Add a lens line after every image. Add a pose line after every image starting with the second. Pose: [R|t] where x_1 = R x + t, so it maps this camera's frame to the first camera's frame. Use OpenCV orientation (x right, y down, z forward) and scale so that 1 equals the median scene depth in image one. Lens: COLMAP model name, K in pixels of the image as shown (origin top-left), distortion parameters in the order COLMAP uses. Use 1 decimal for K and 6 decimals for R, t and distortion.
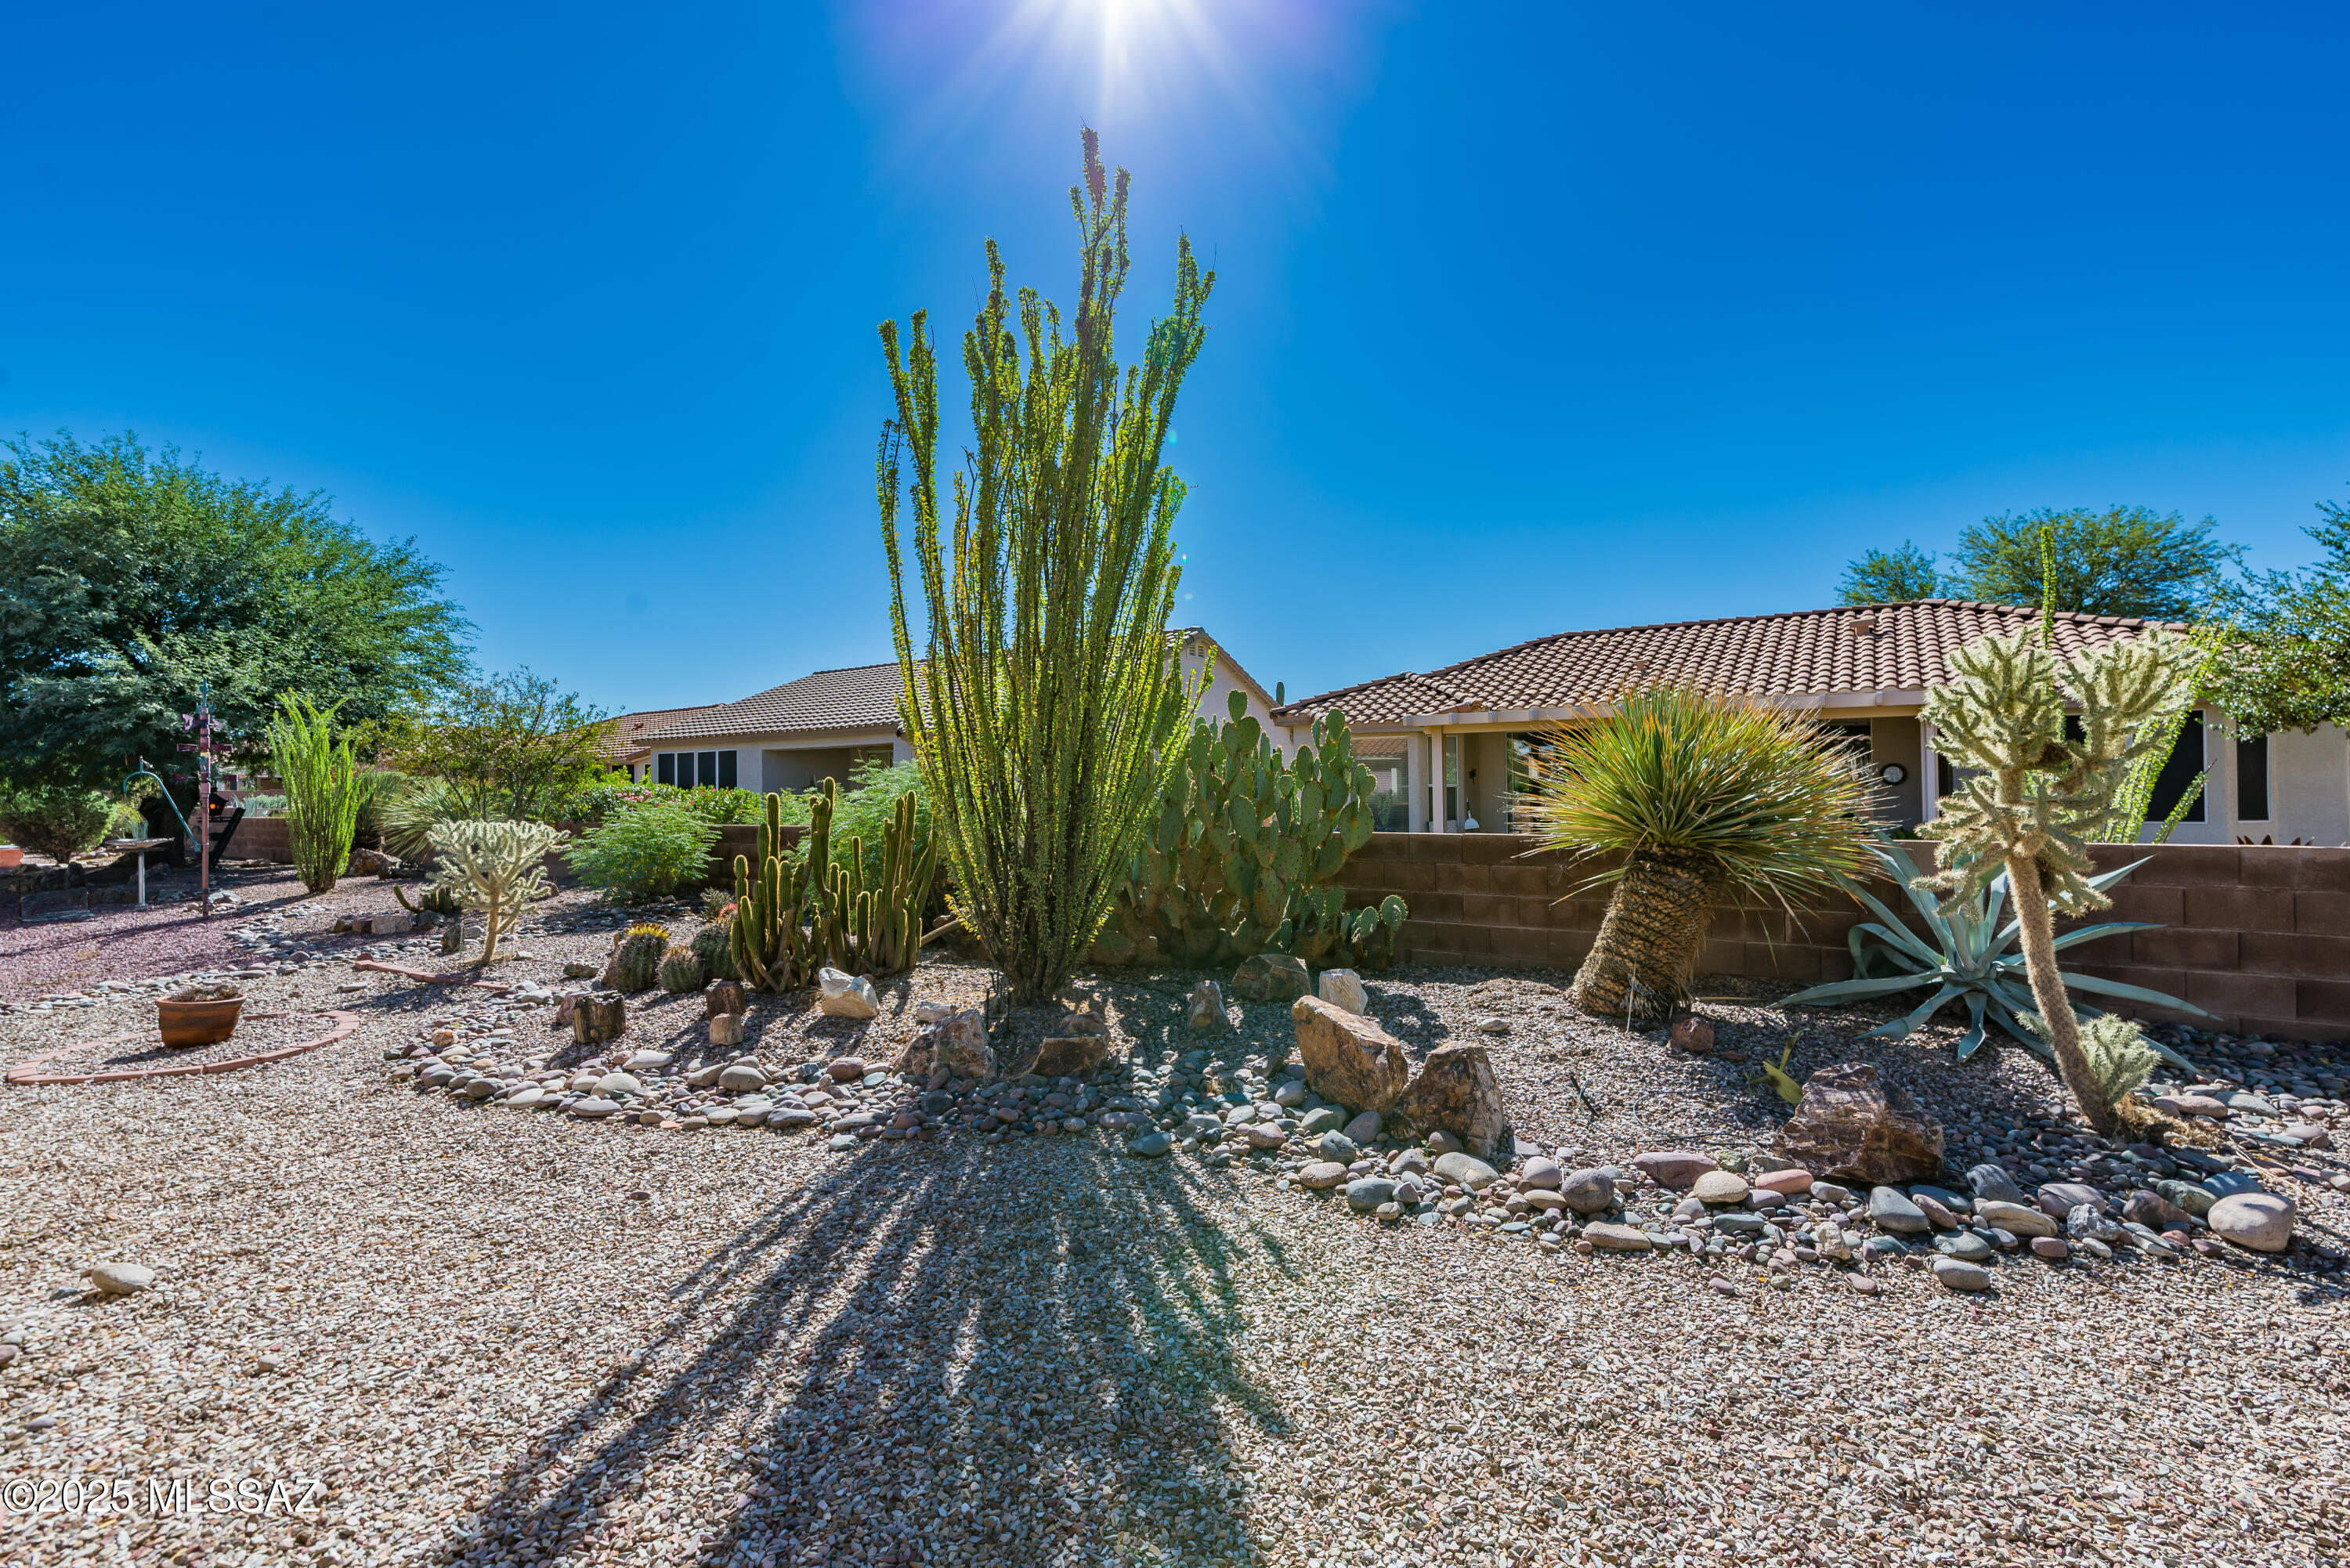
lens RADIAL K [[995.8, 0, 1209.9], [0, 995.8, 784.0], [0, 0, 1]] dist [-0.011945, -0.000162]
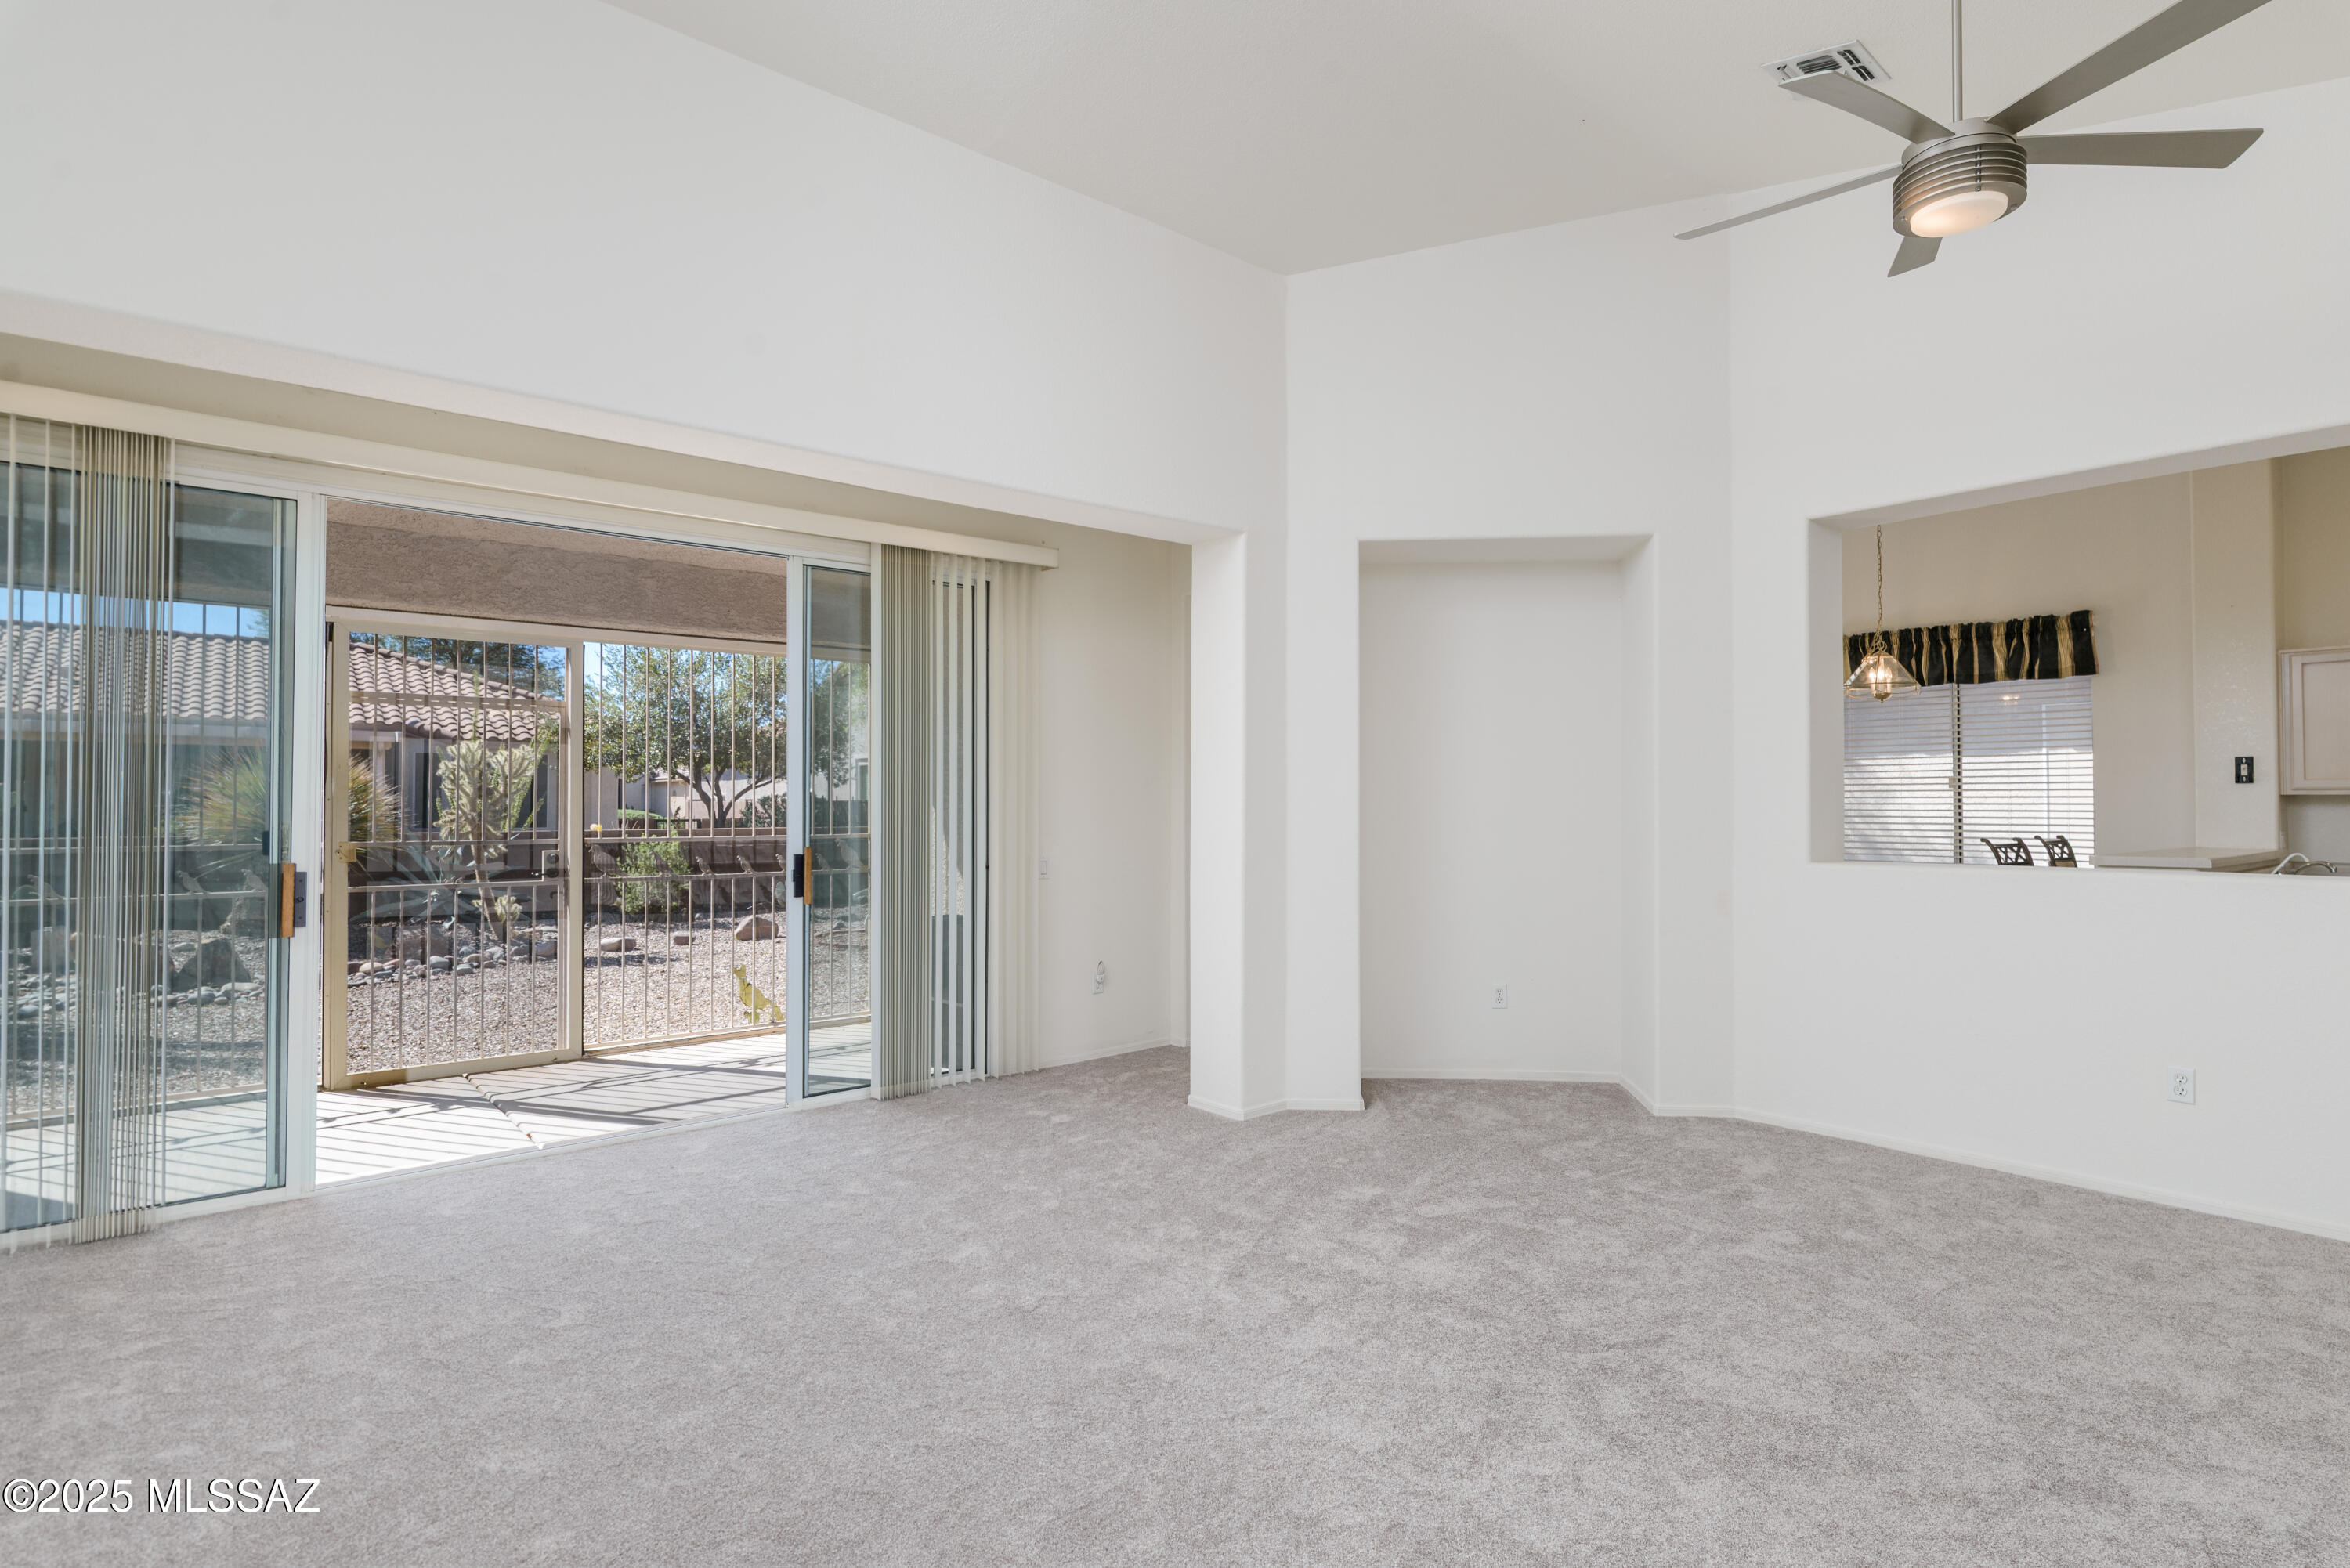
lens RADIAL K [[1231.7, 0, 1197.1], [0, 1231.7, 787.3], [0, 0, 1]] dist [0.002790, 0.000540]
pose [[0.296906, 0.020667, 0.954683, -1.521786], [-0.014769, 0.999746, -0.017050, -0.015939], [-0.954793, -0.009038, 0.297135, -1.565635]]
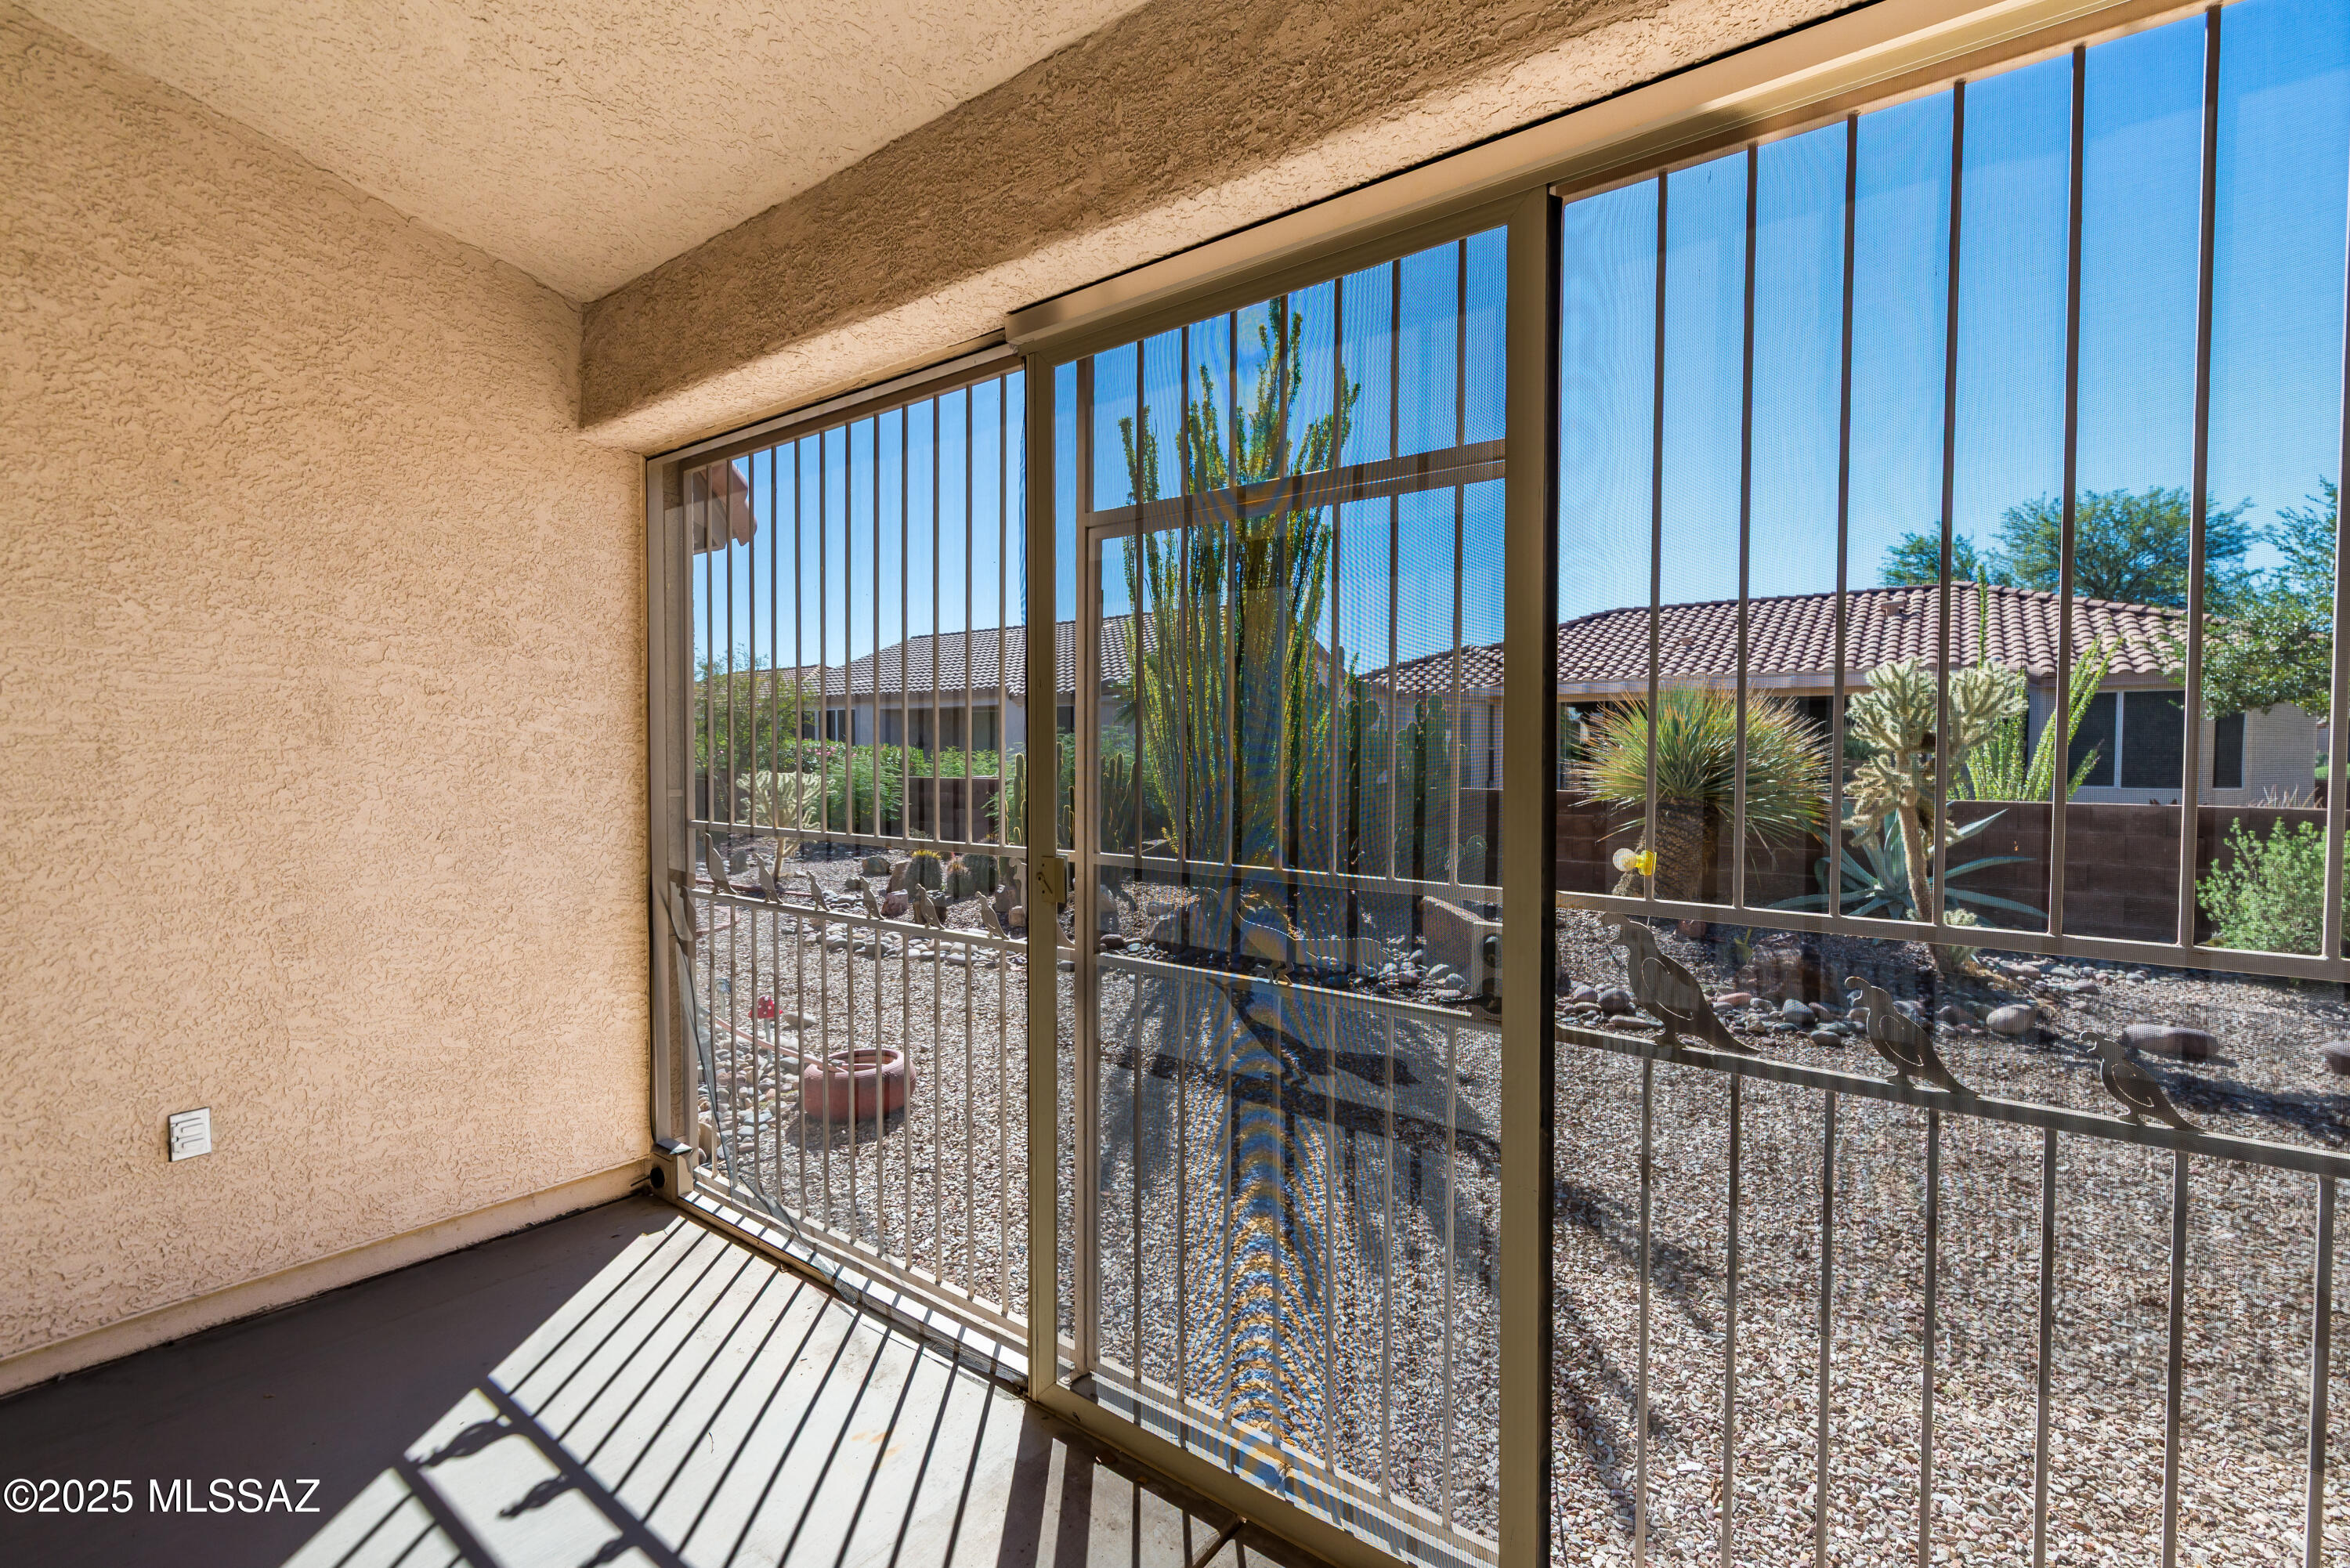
lens RADIAL K [[1005.0, 0, 1207.1], [0, 1005.0, 777.7], [0, 0, 1]] dist [0.000205, -0.000267]
pose [[0.998994, 0.009753, -0.043761, -0.196020], [-0.008134, 0.999282, 0.037018, -0.020440], [0.044091, -0.036625, 0.998356, -0.595740]]
